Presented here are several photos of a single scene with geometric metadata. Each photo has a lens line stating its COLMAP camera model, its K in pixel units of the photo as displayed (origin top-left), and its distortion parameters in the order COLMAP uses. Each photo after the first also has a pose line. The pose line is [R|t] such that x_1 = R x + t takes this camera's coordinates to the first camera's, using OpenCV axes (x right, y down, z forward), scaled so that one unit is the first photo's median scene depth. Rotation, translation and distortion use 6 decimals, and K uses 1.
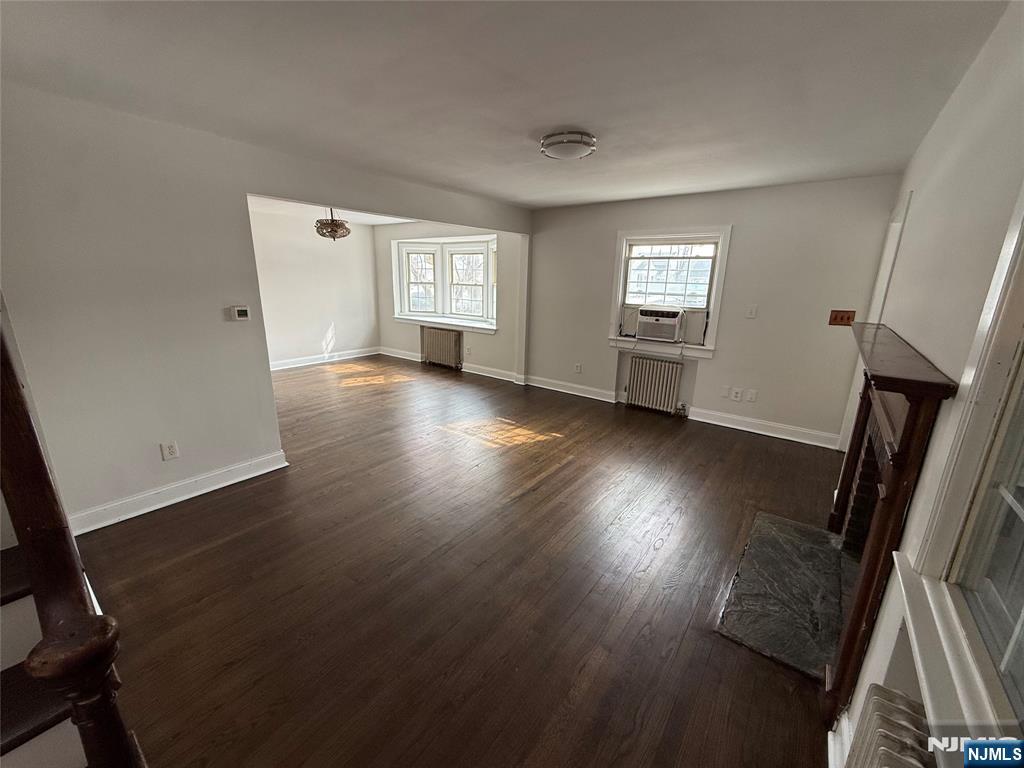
lens RADIAL K [[407.7, 0, 510.5], [0, 407.7, 383.6], [0, 0, 1]] dist [-0.001074, -0.000189]
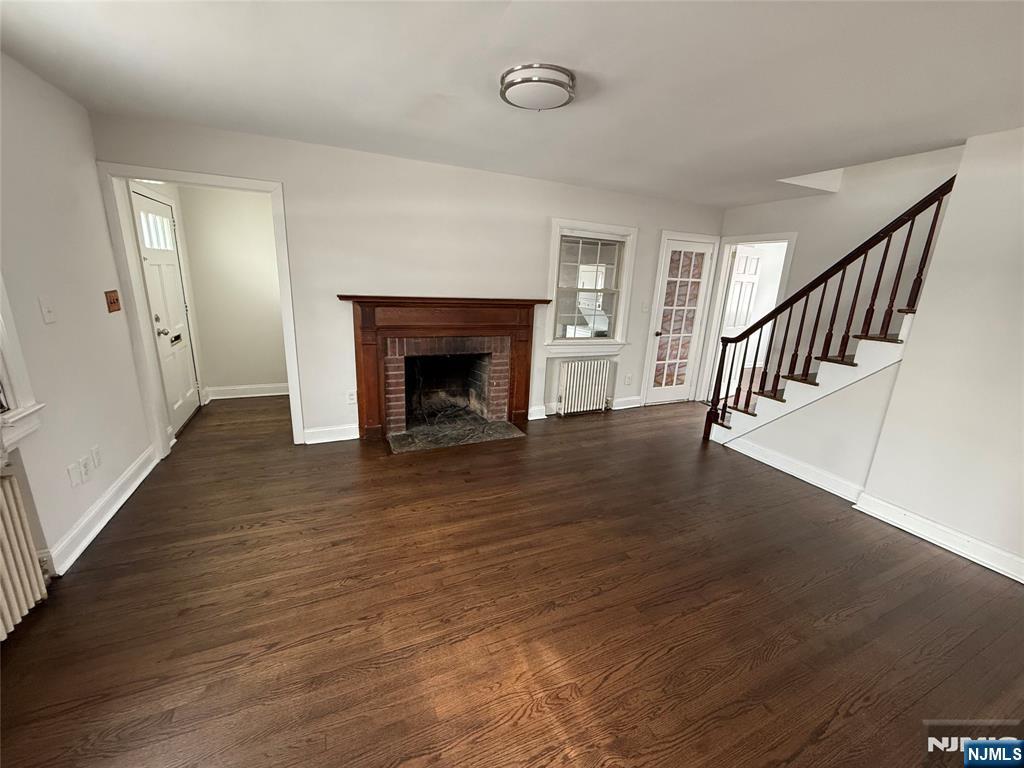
lens RADIAL K [[407.7, 0, 509.6], [0, 407.7, 381.6], [0, 0, 1]] dist [-0.001074, -0.000189]
pose [[-0.878202, -0.174067, 0.445490, -0.217282], [0.061192, 0.882879, 0.465597, -0.442010], [-0.474359, 0.436149, -0.764694, 1.709834]]
